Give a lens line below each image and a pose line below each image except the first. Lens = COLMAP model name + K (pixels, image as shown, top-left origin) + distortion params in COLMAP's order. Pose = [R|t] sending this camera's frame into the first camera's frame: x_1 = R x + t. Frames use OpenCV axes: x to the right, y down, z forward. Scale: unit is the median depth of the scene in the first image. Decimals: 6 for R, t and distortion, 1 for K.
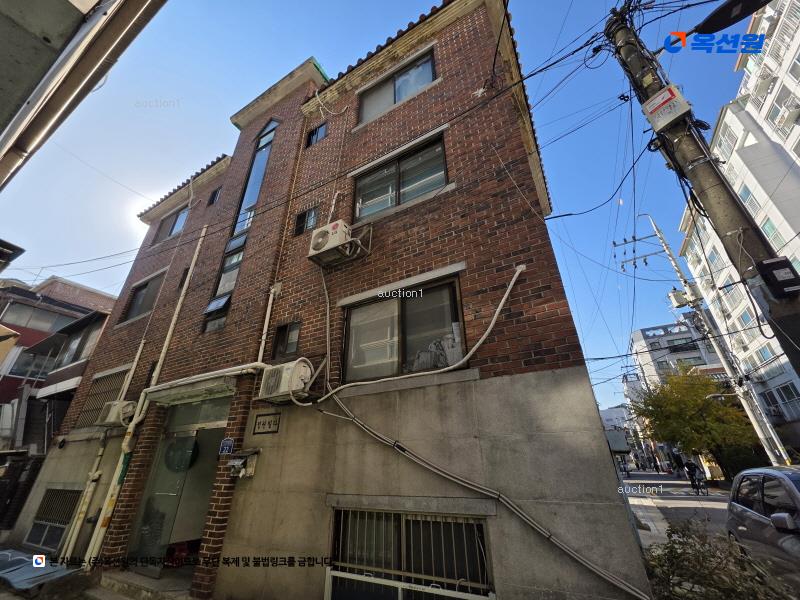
lens RADIAL K [[317.5, 0, 400.0], [0, 317.5, 300.0], [0, 0, 1]] dist [0.001741, 0.000456]
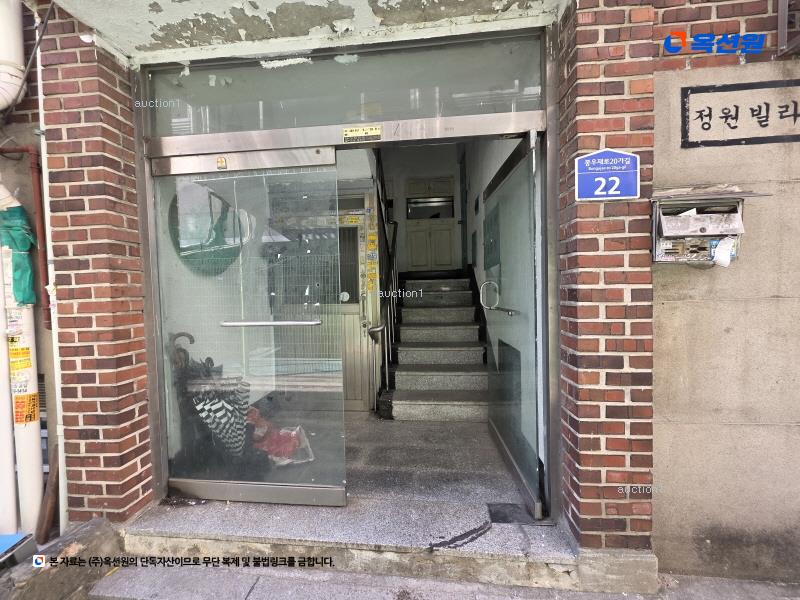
lens RADIAL K [[317.5, 0, 400.0], [0, 317.5, 300.0], [0, 0, 1]] dist [0.001741, 0.000456]
pose [[0.909875, -0.019587, 0.414420, -0.857548], [-0.180226, 0.881054, 0.437336, 0.472708], [-0.373693, -0.472611, 0.798118, 0.787491]]
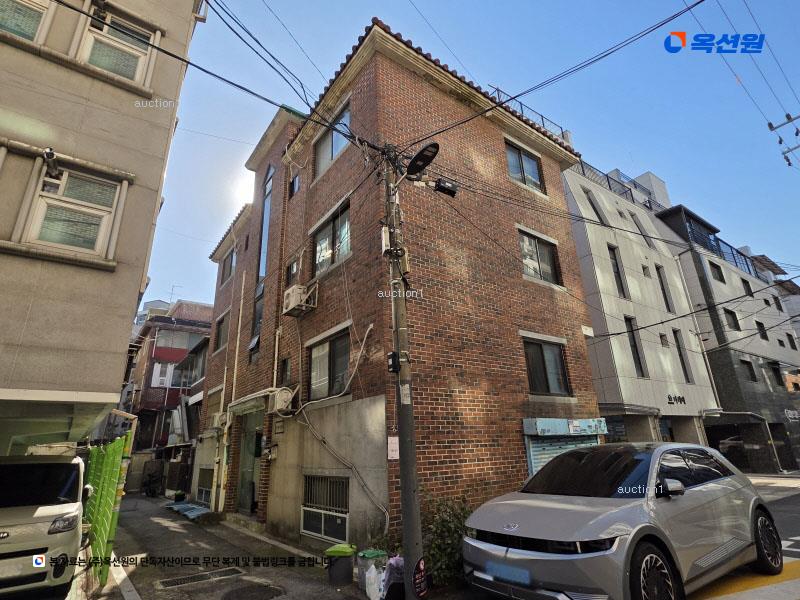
lens RADIAL K [[412.6, 0, 400.0], [0, 412.6, 300.0], [0, 0, 1]] dist [-0.001432, -0.000094]
pose [[0.918124, -0.155308, -0.364593, 0.954767], [0.205103, 0.973428, 0.101837, -0.301902], [0.339089, -0.168278, 0.925582, -0.565235]]
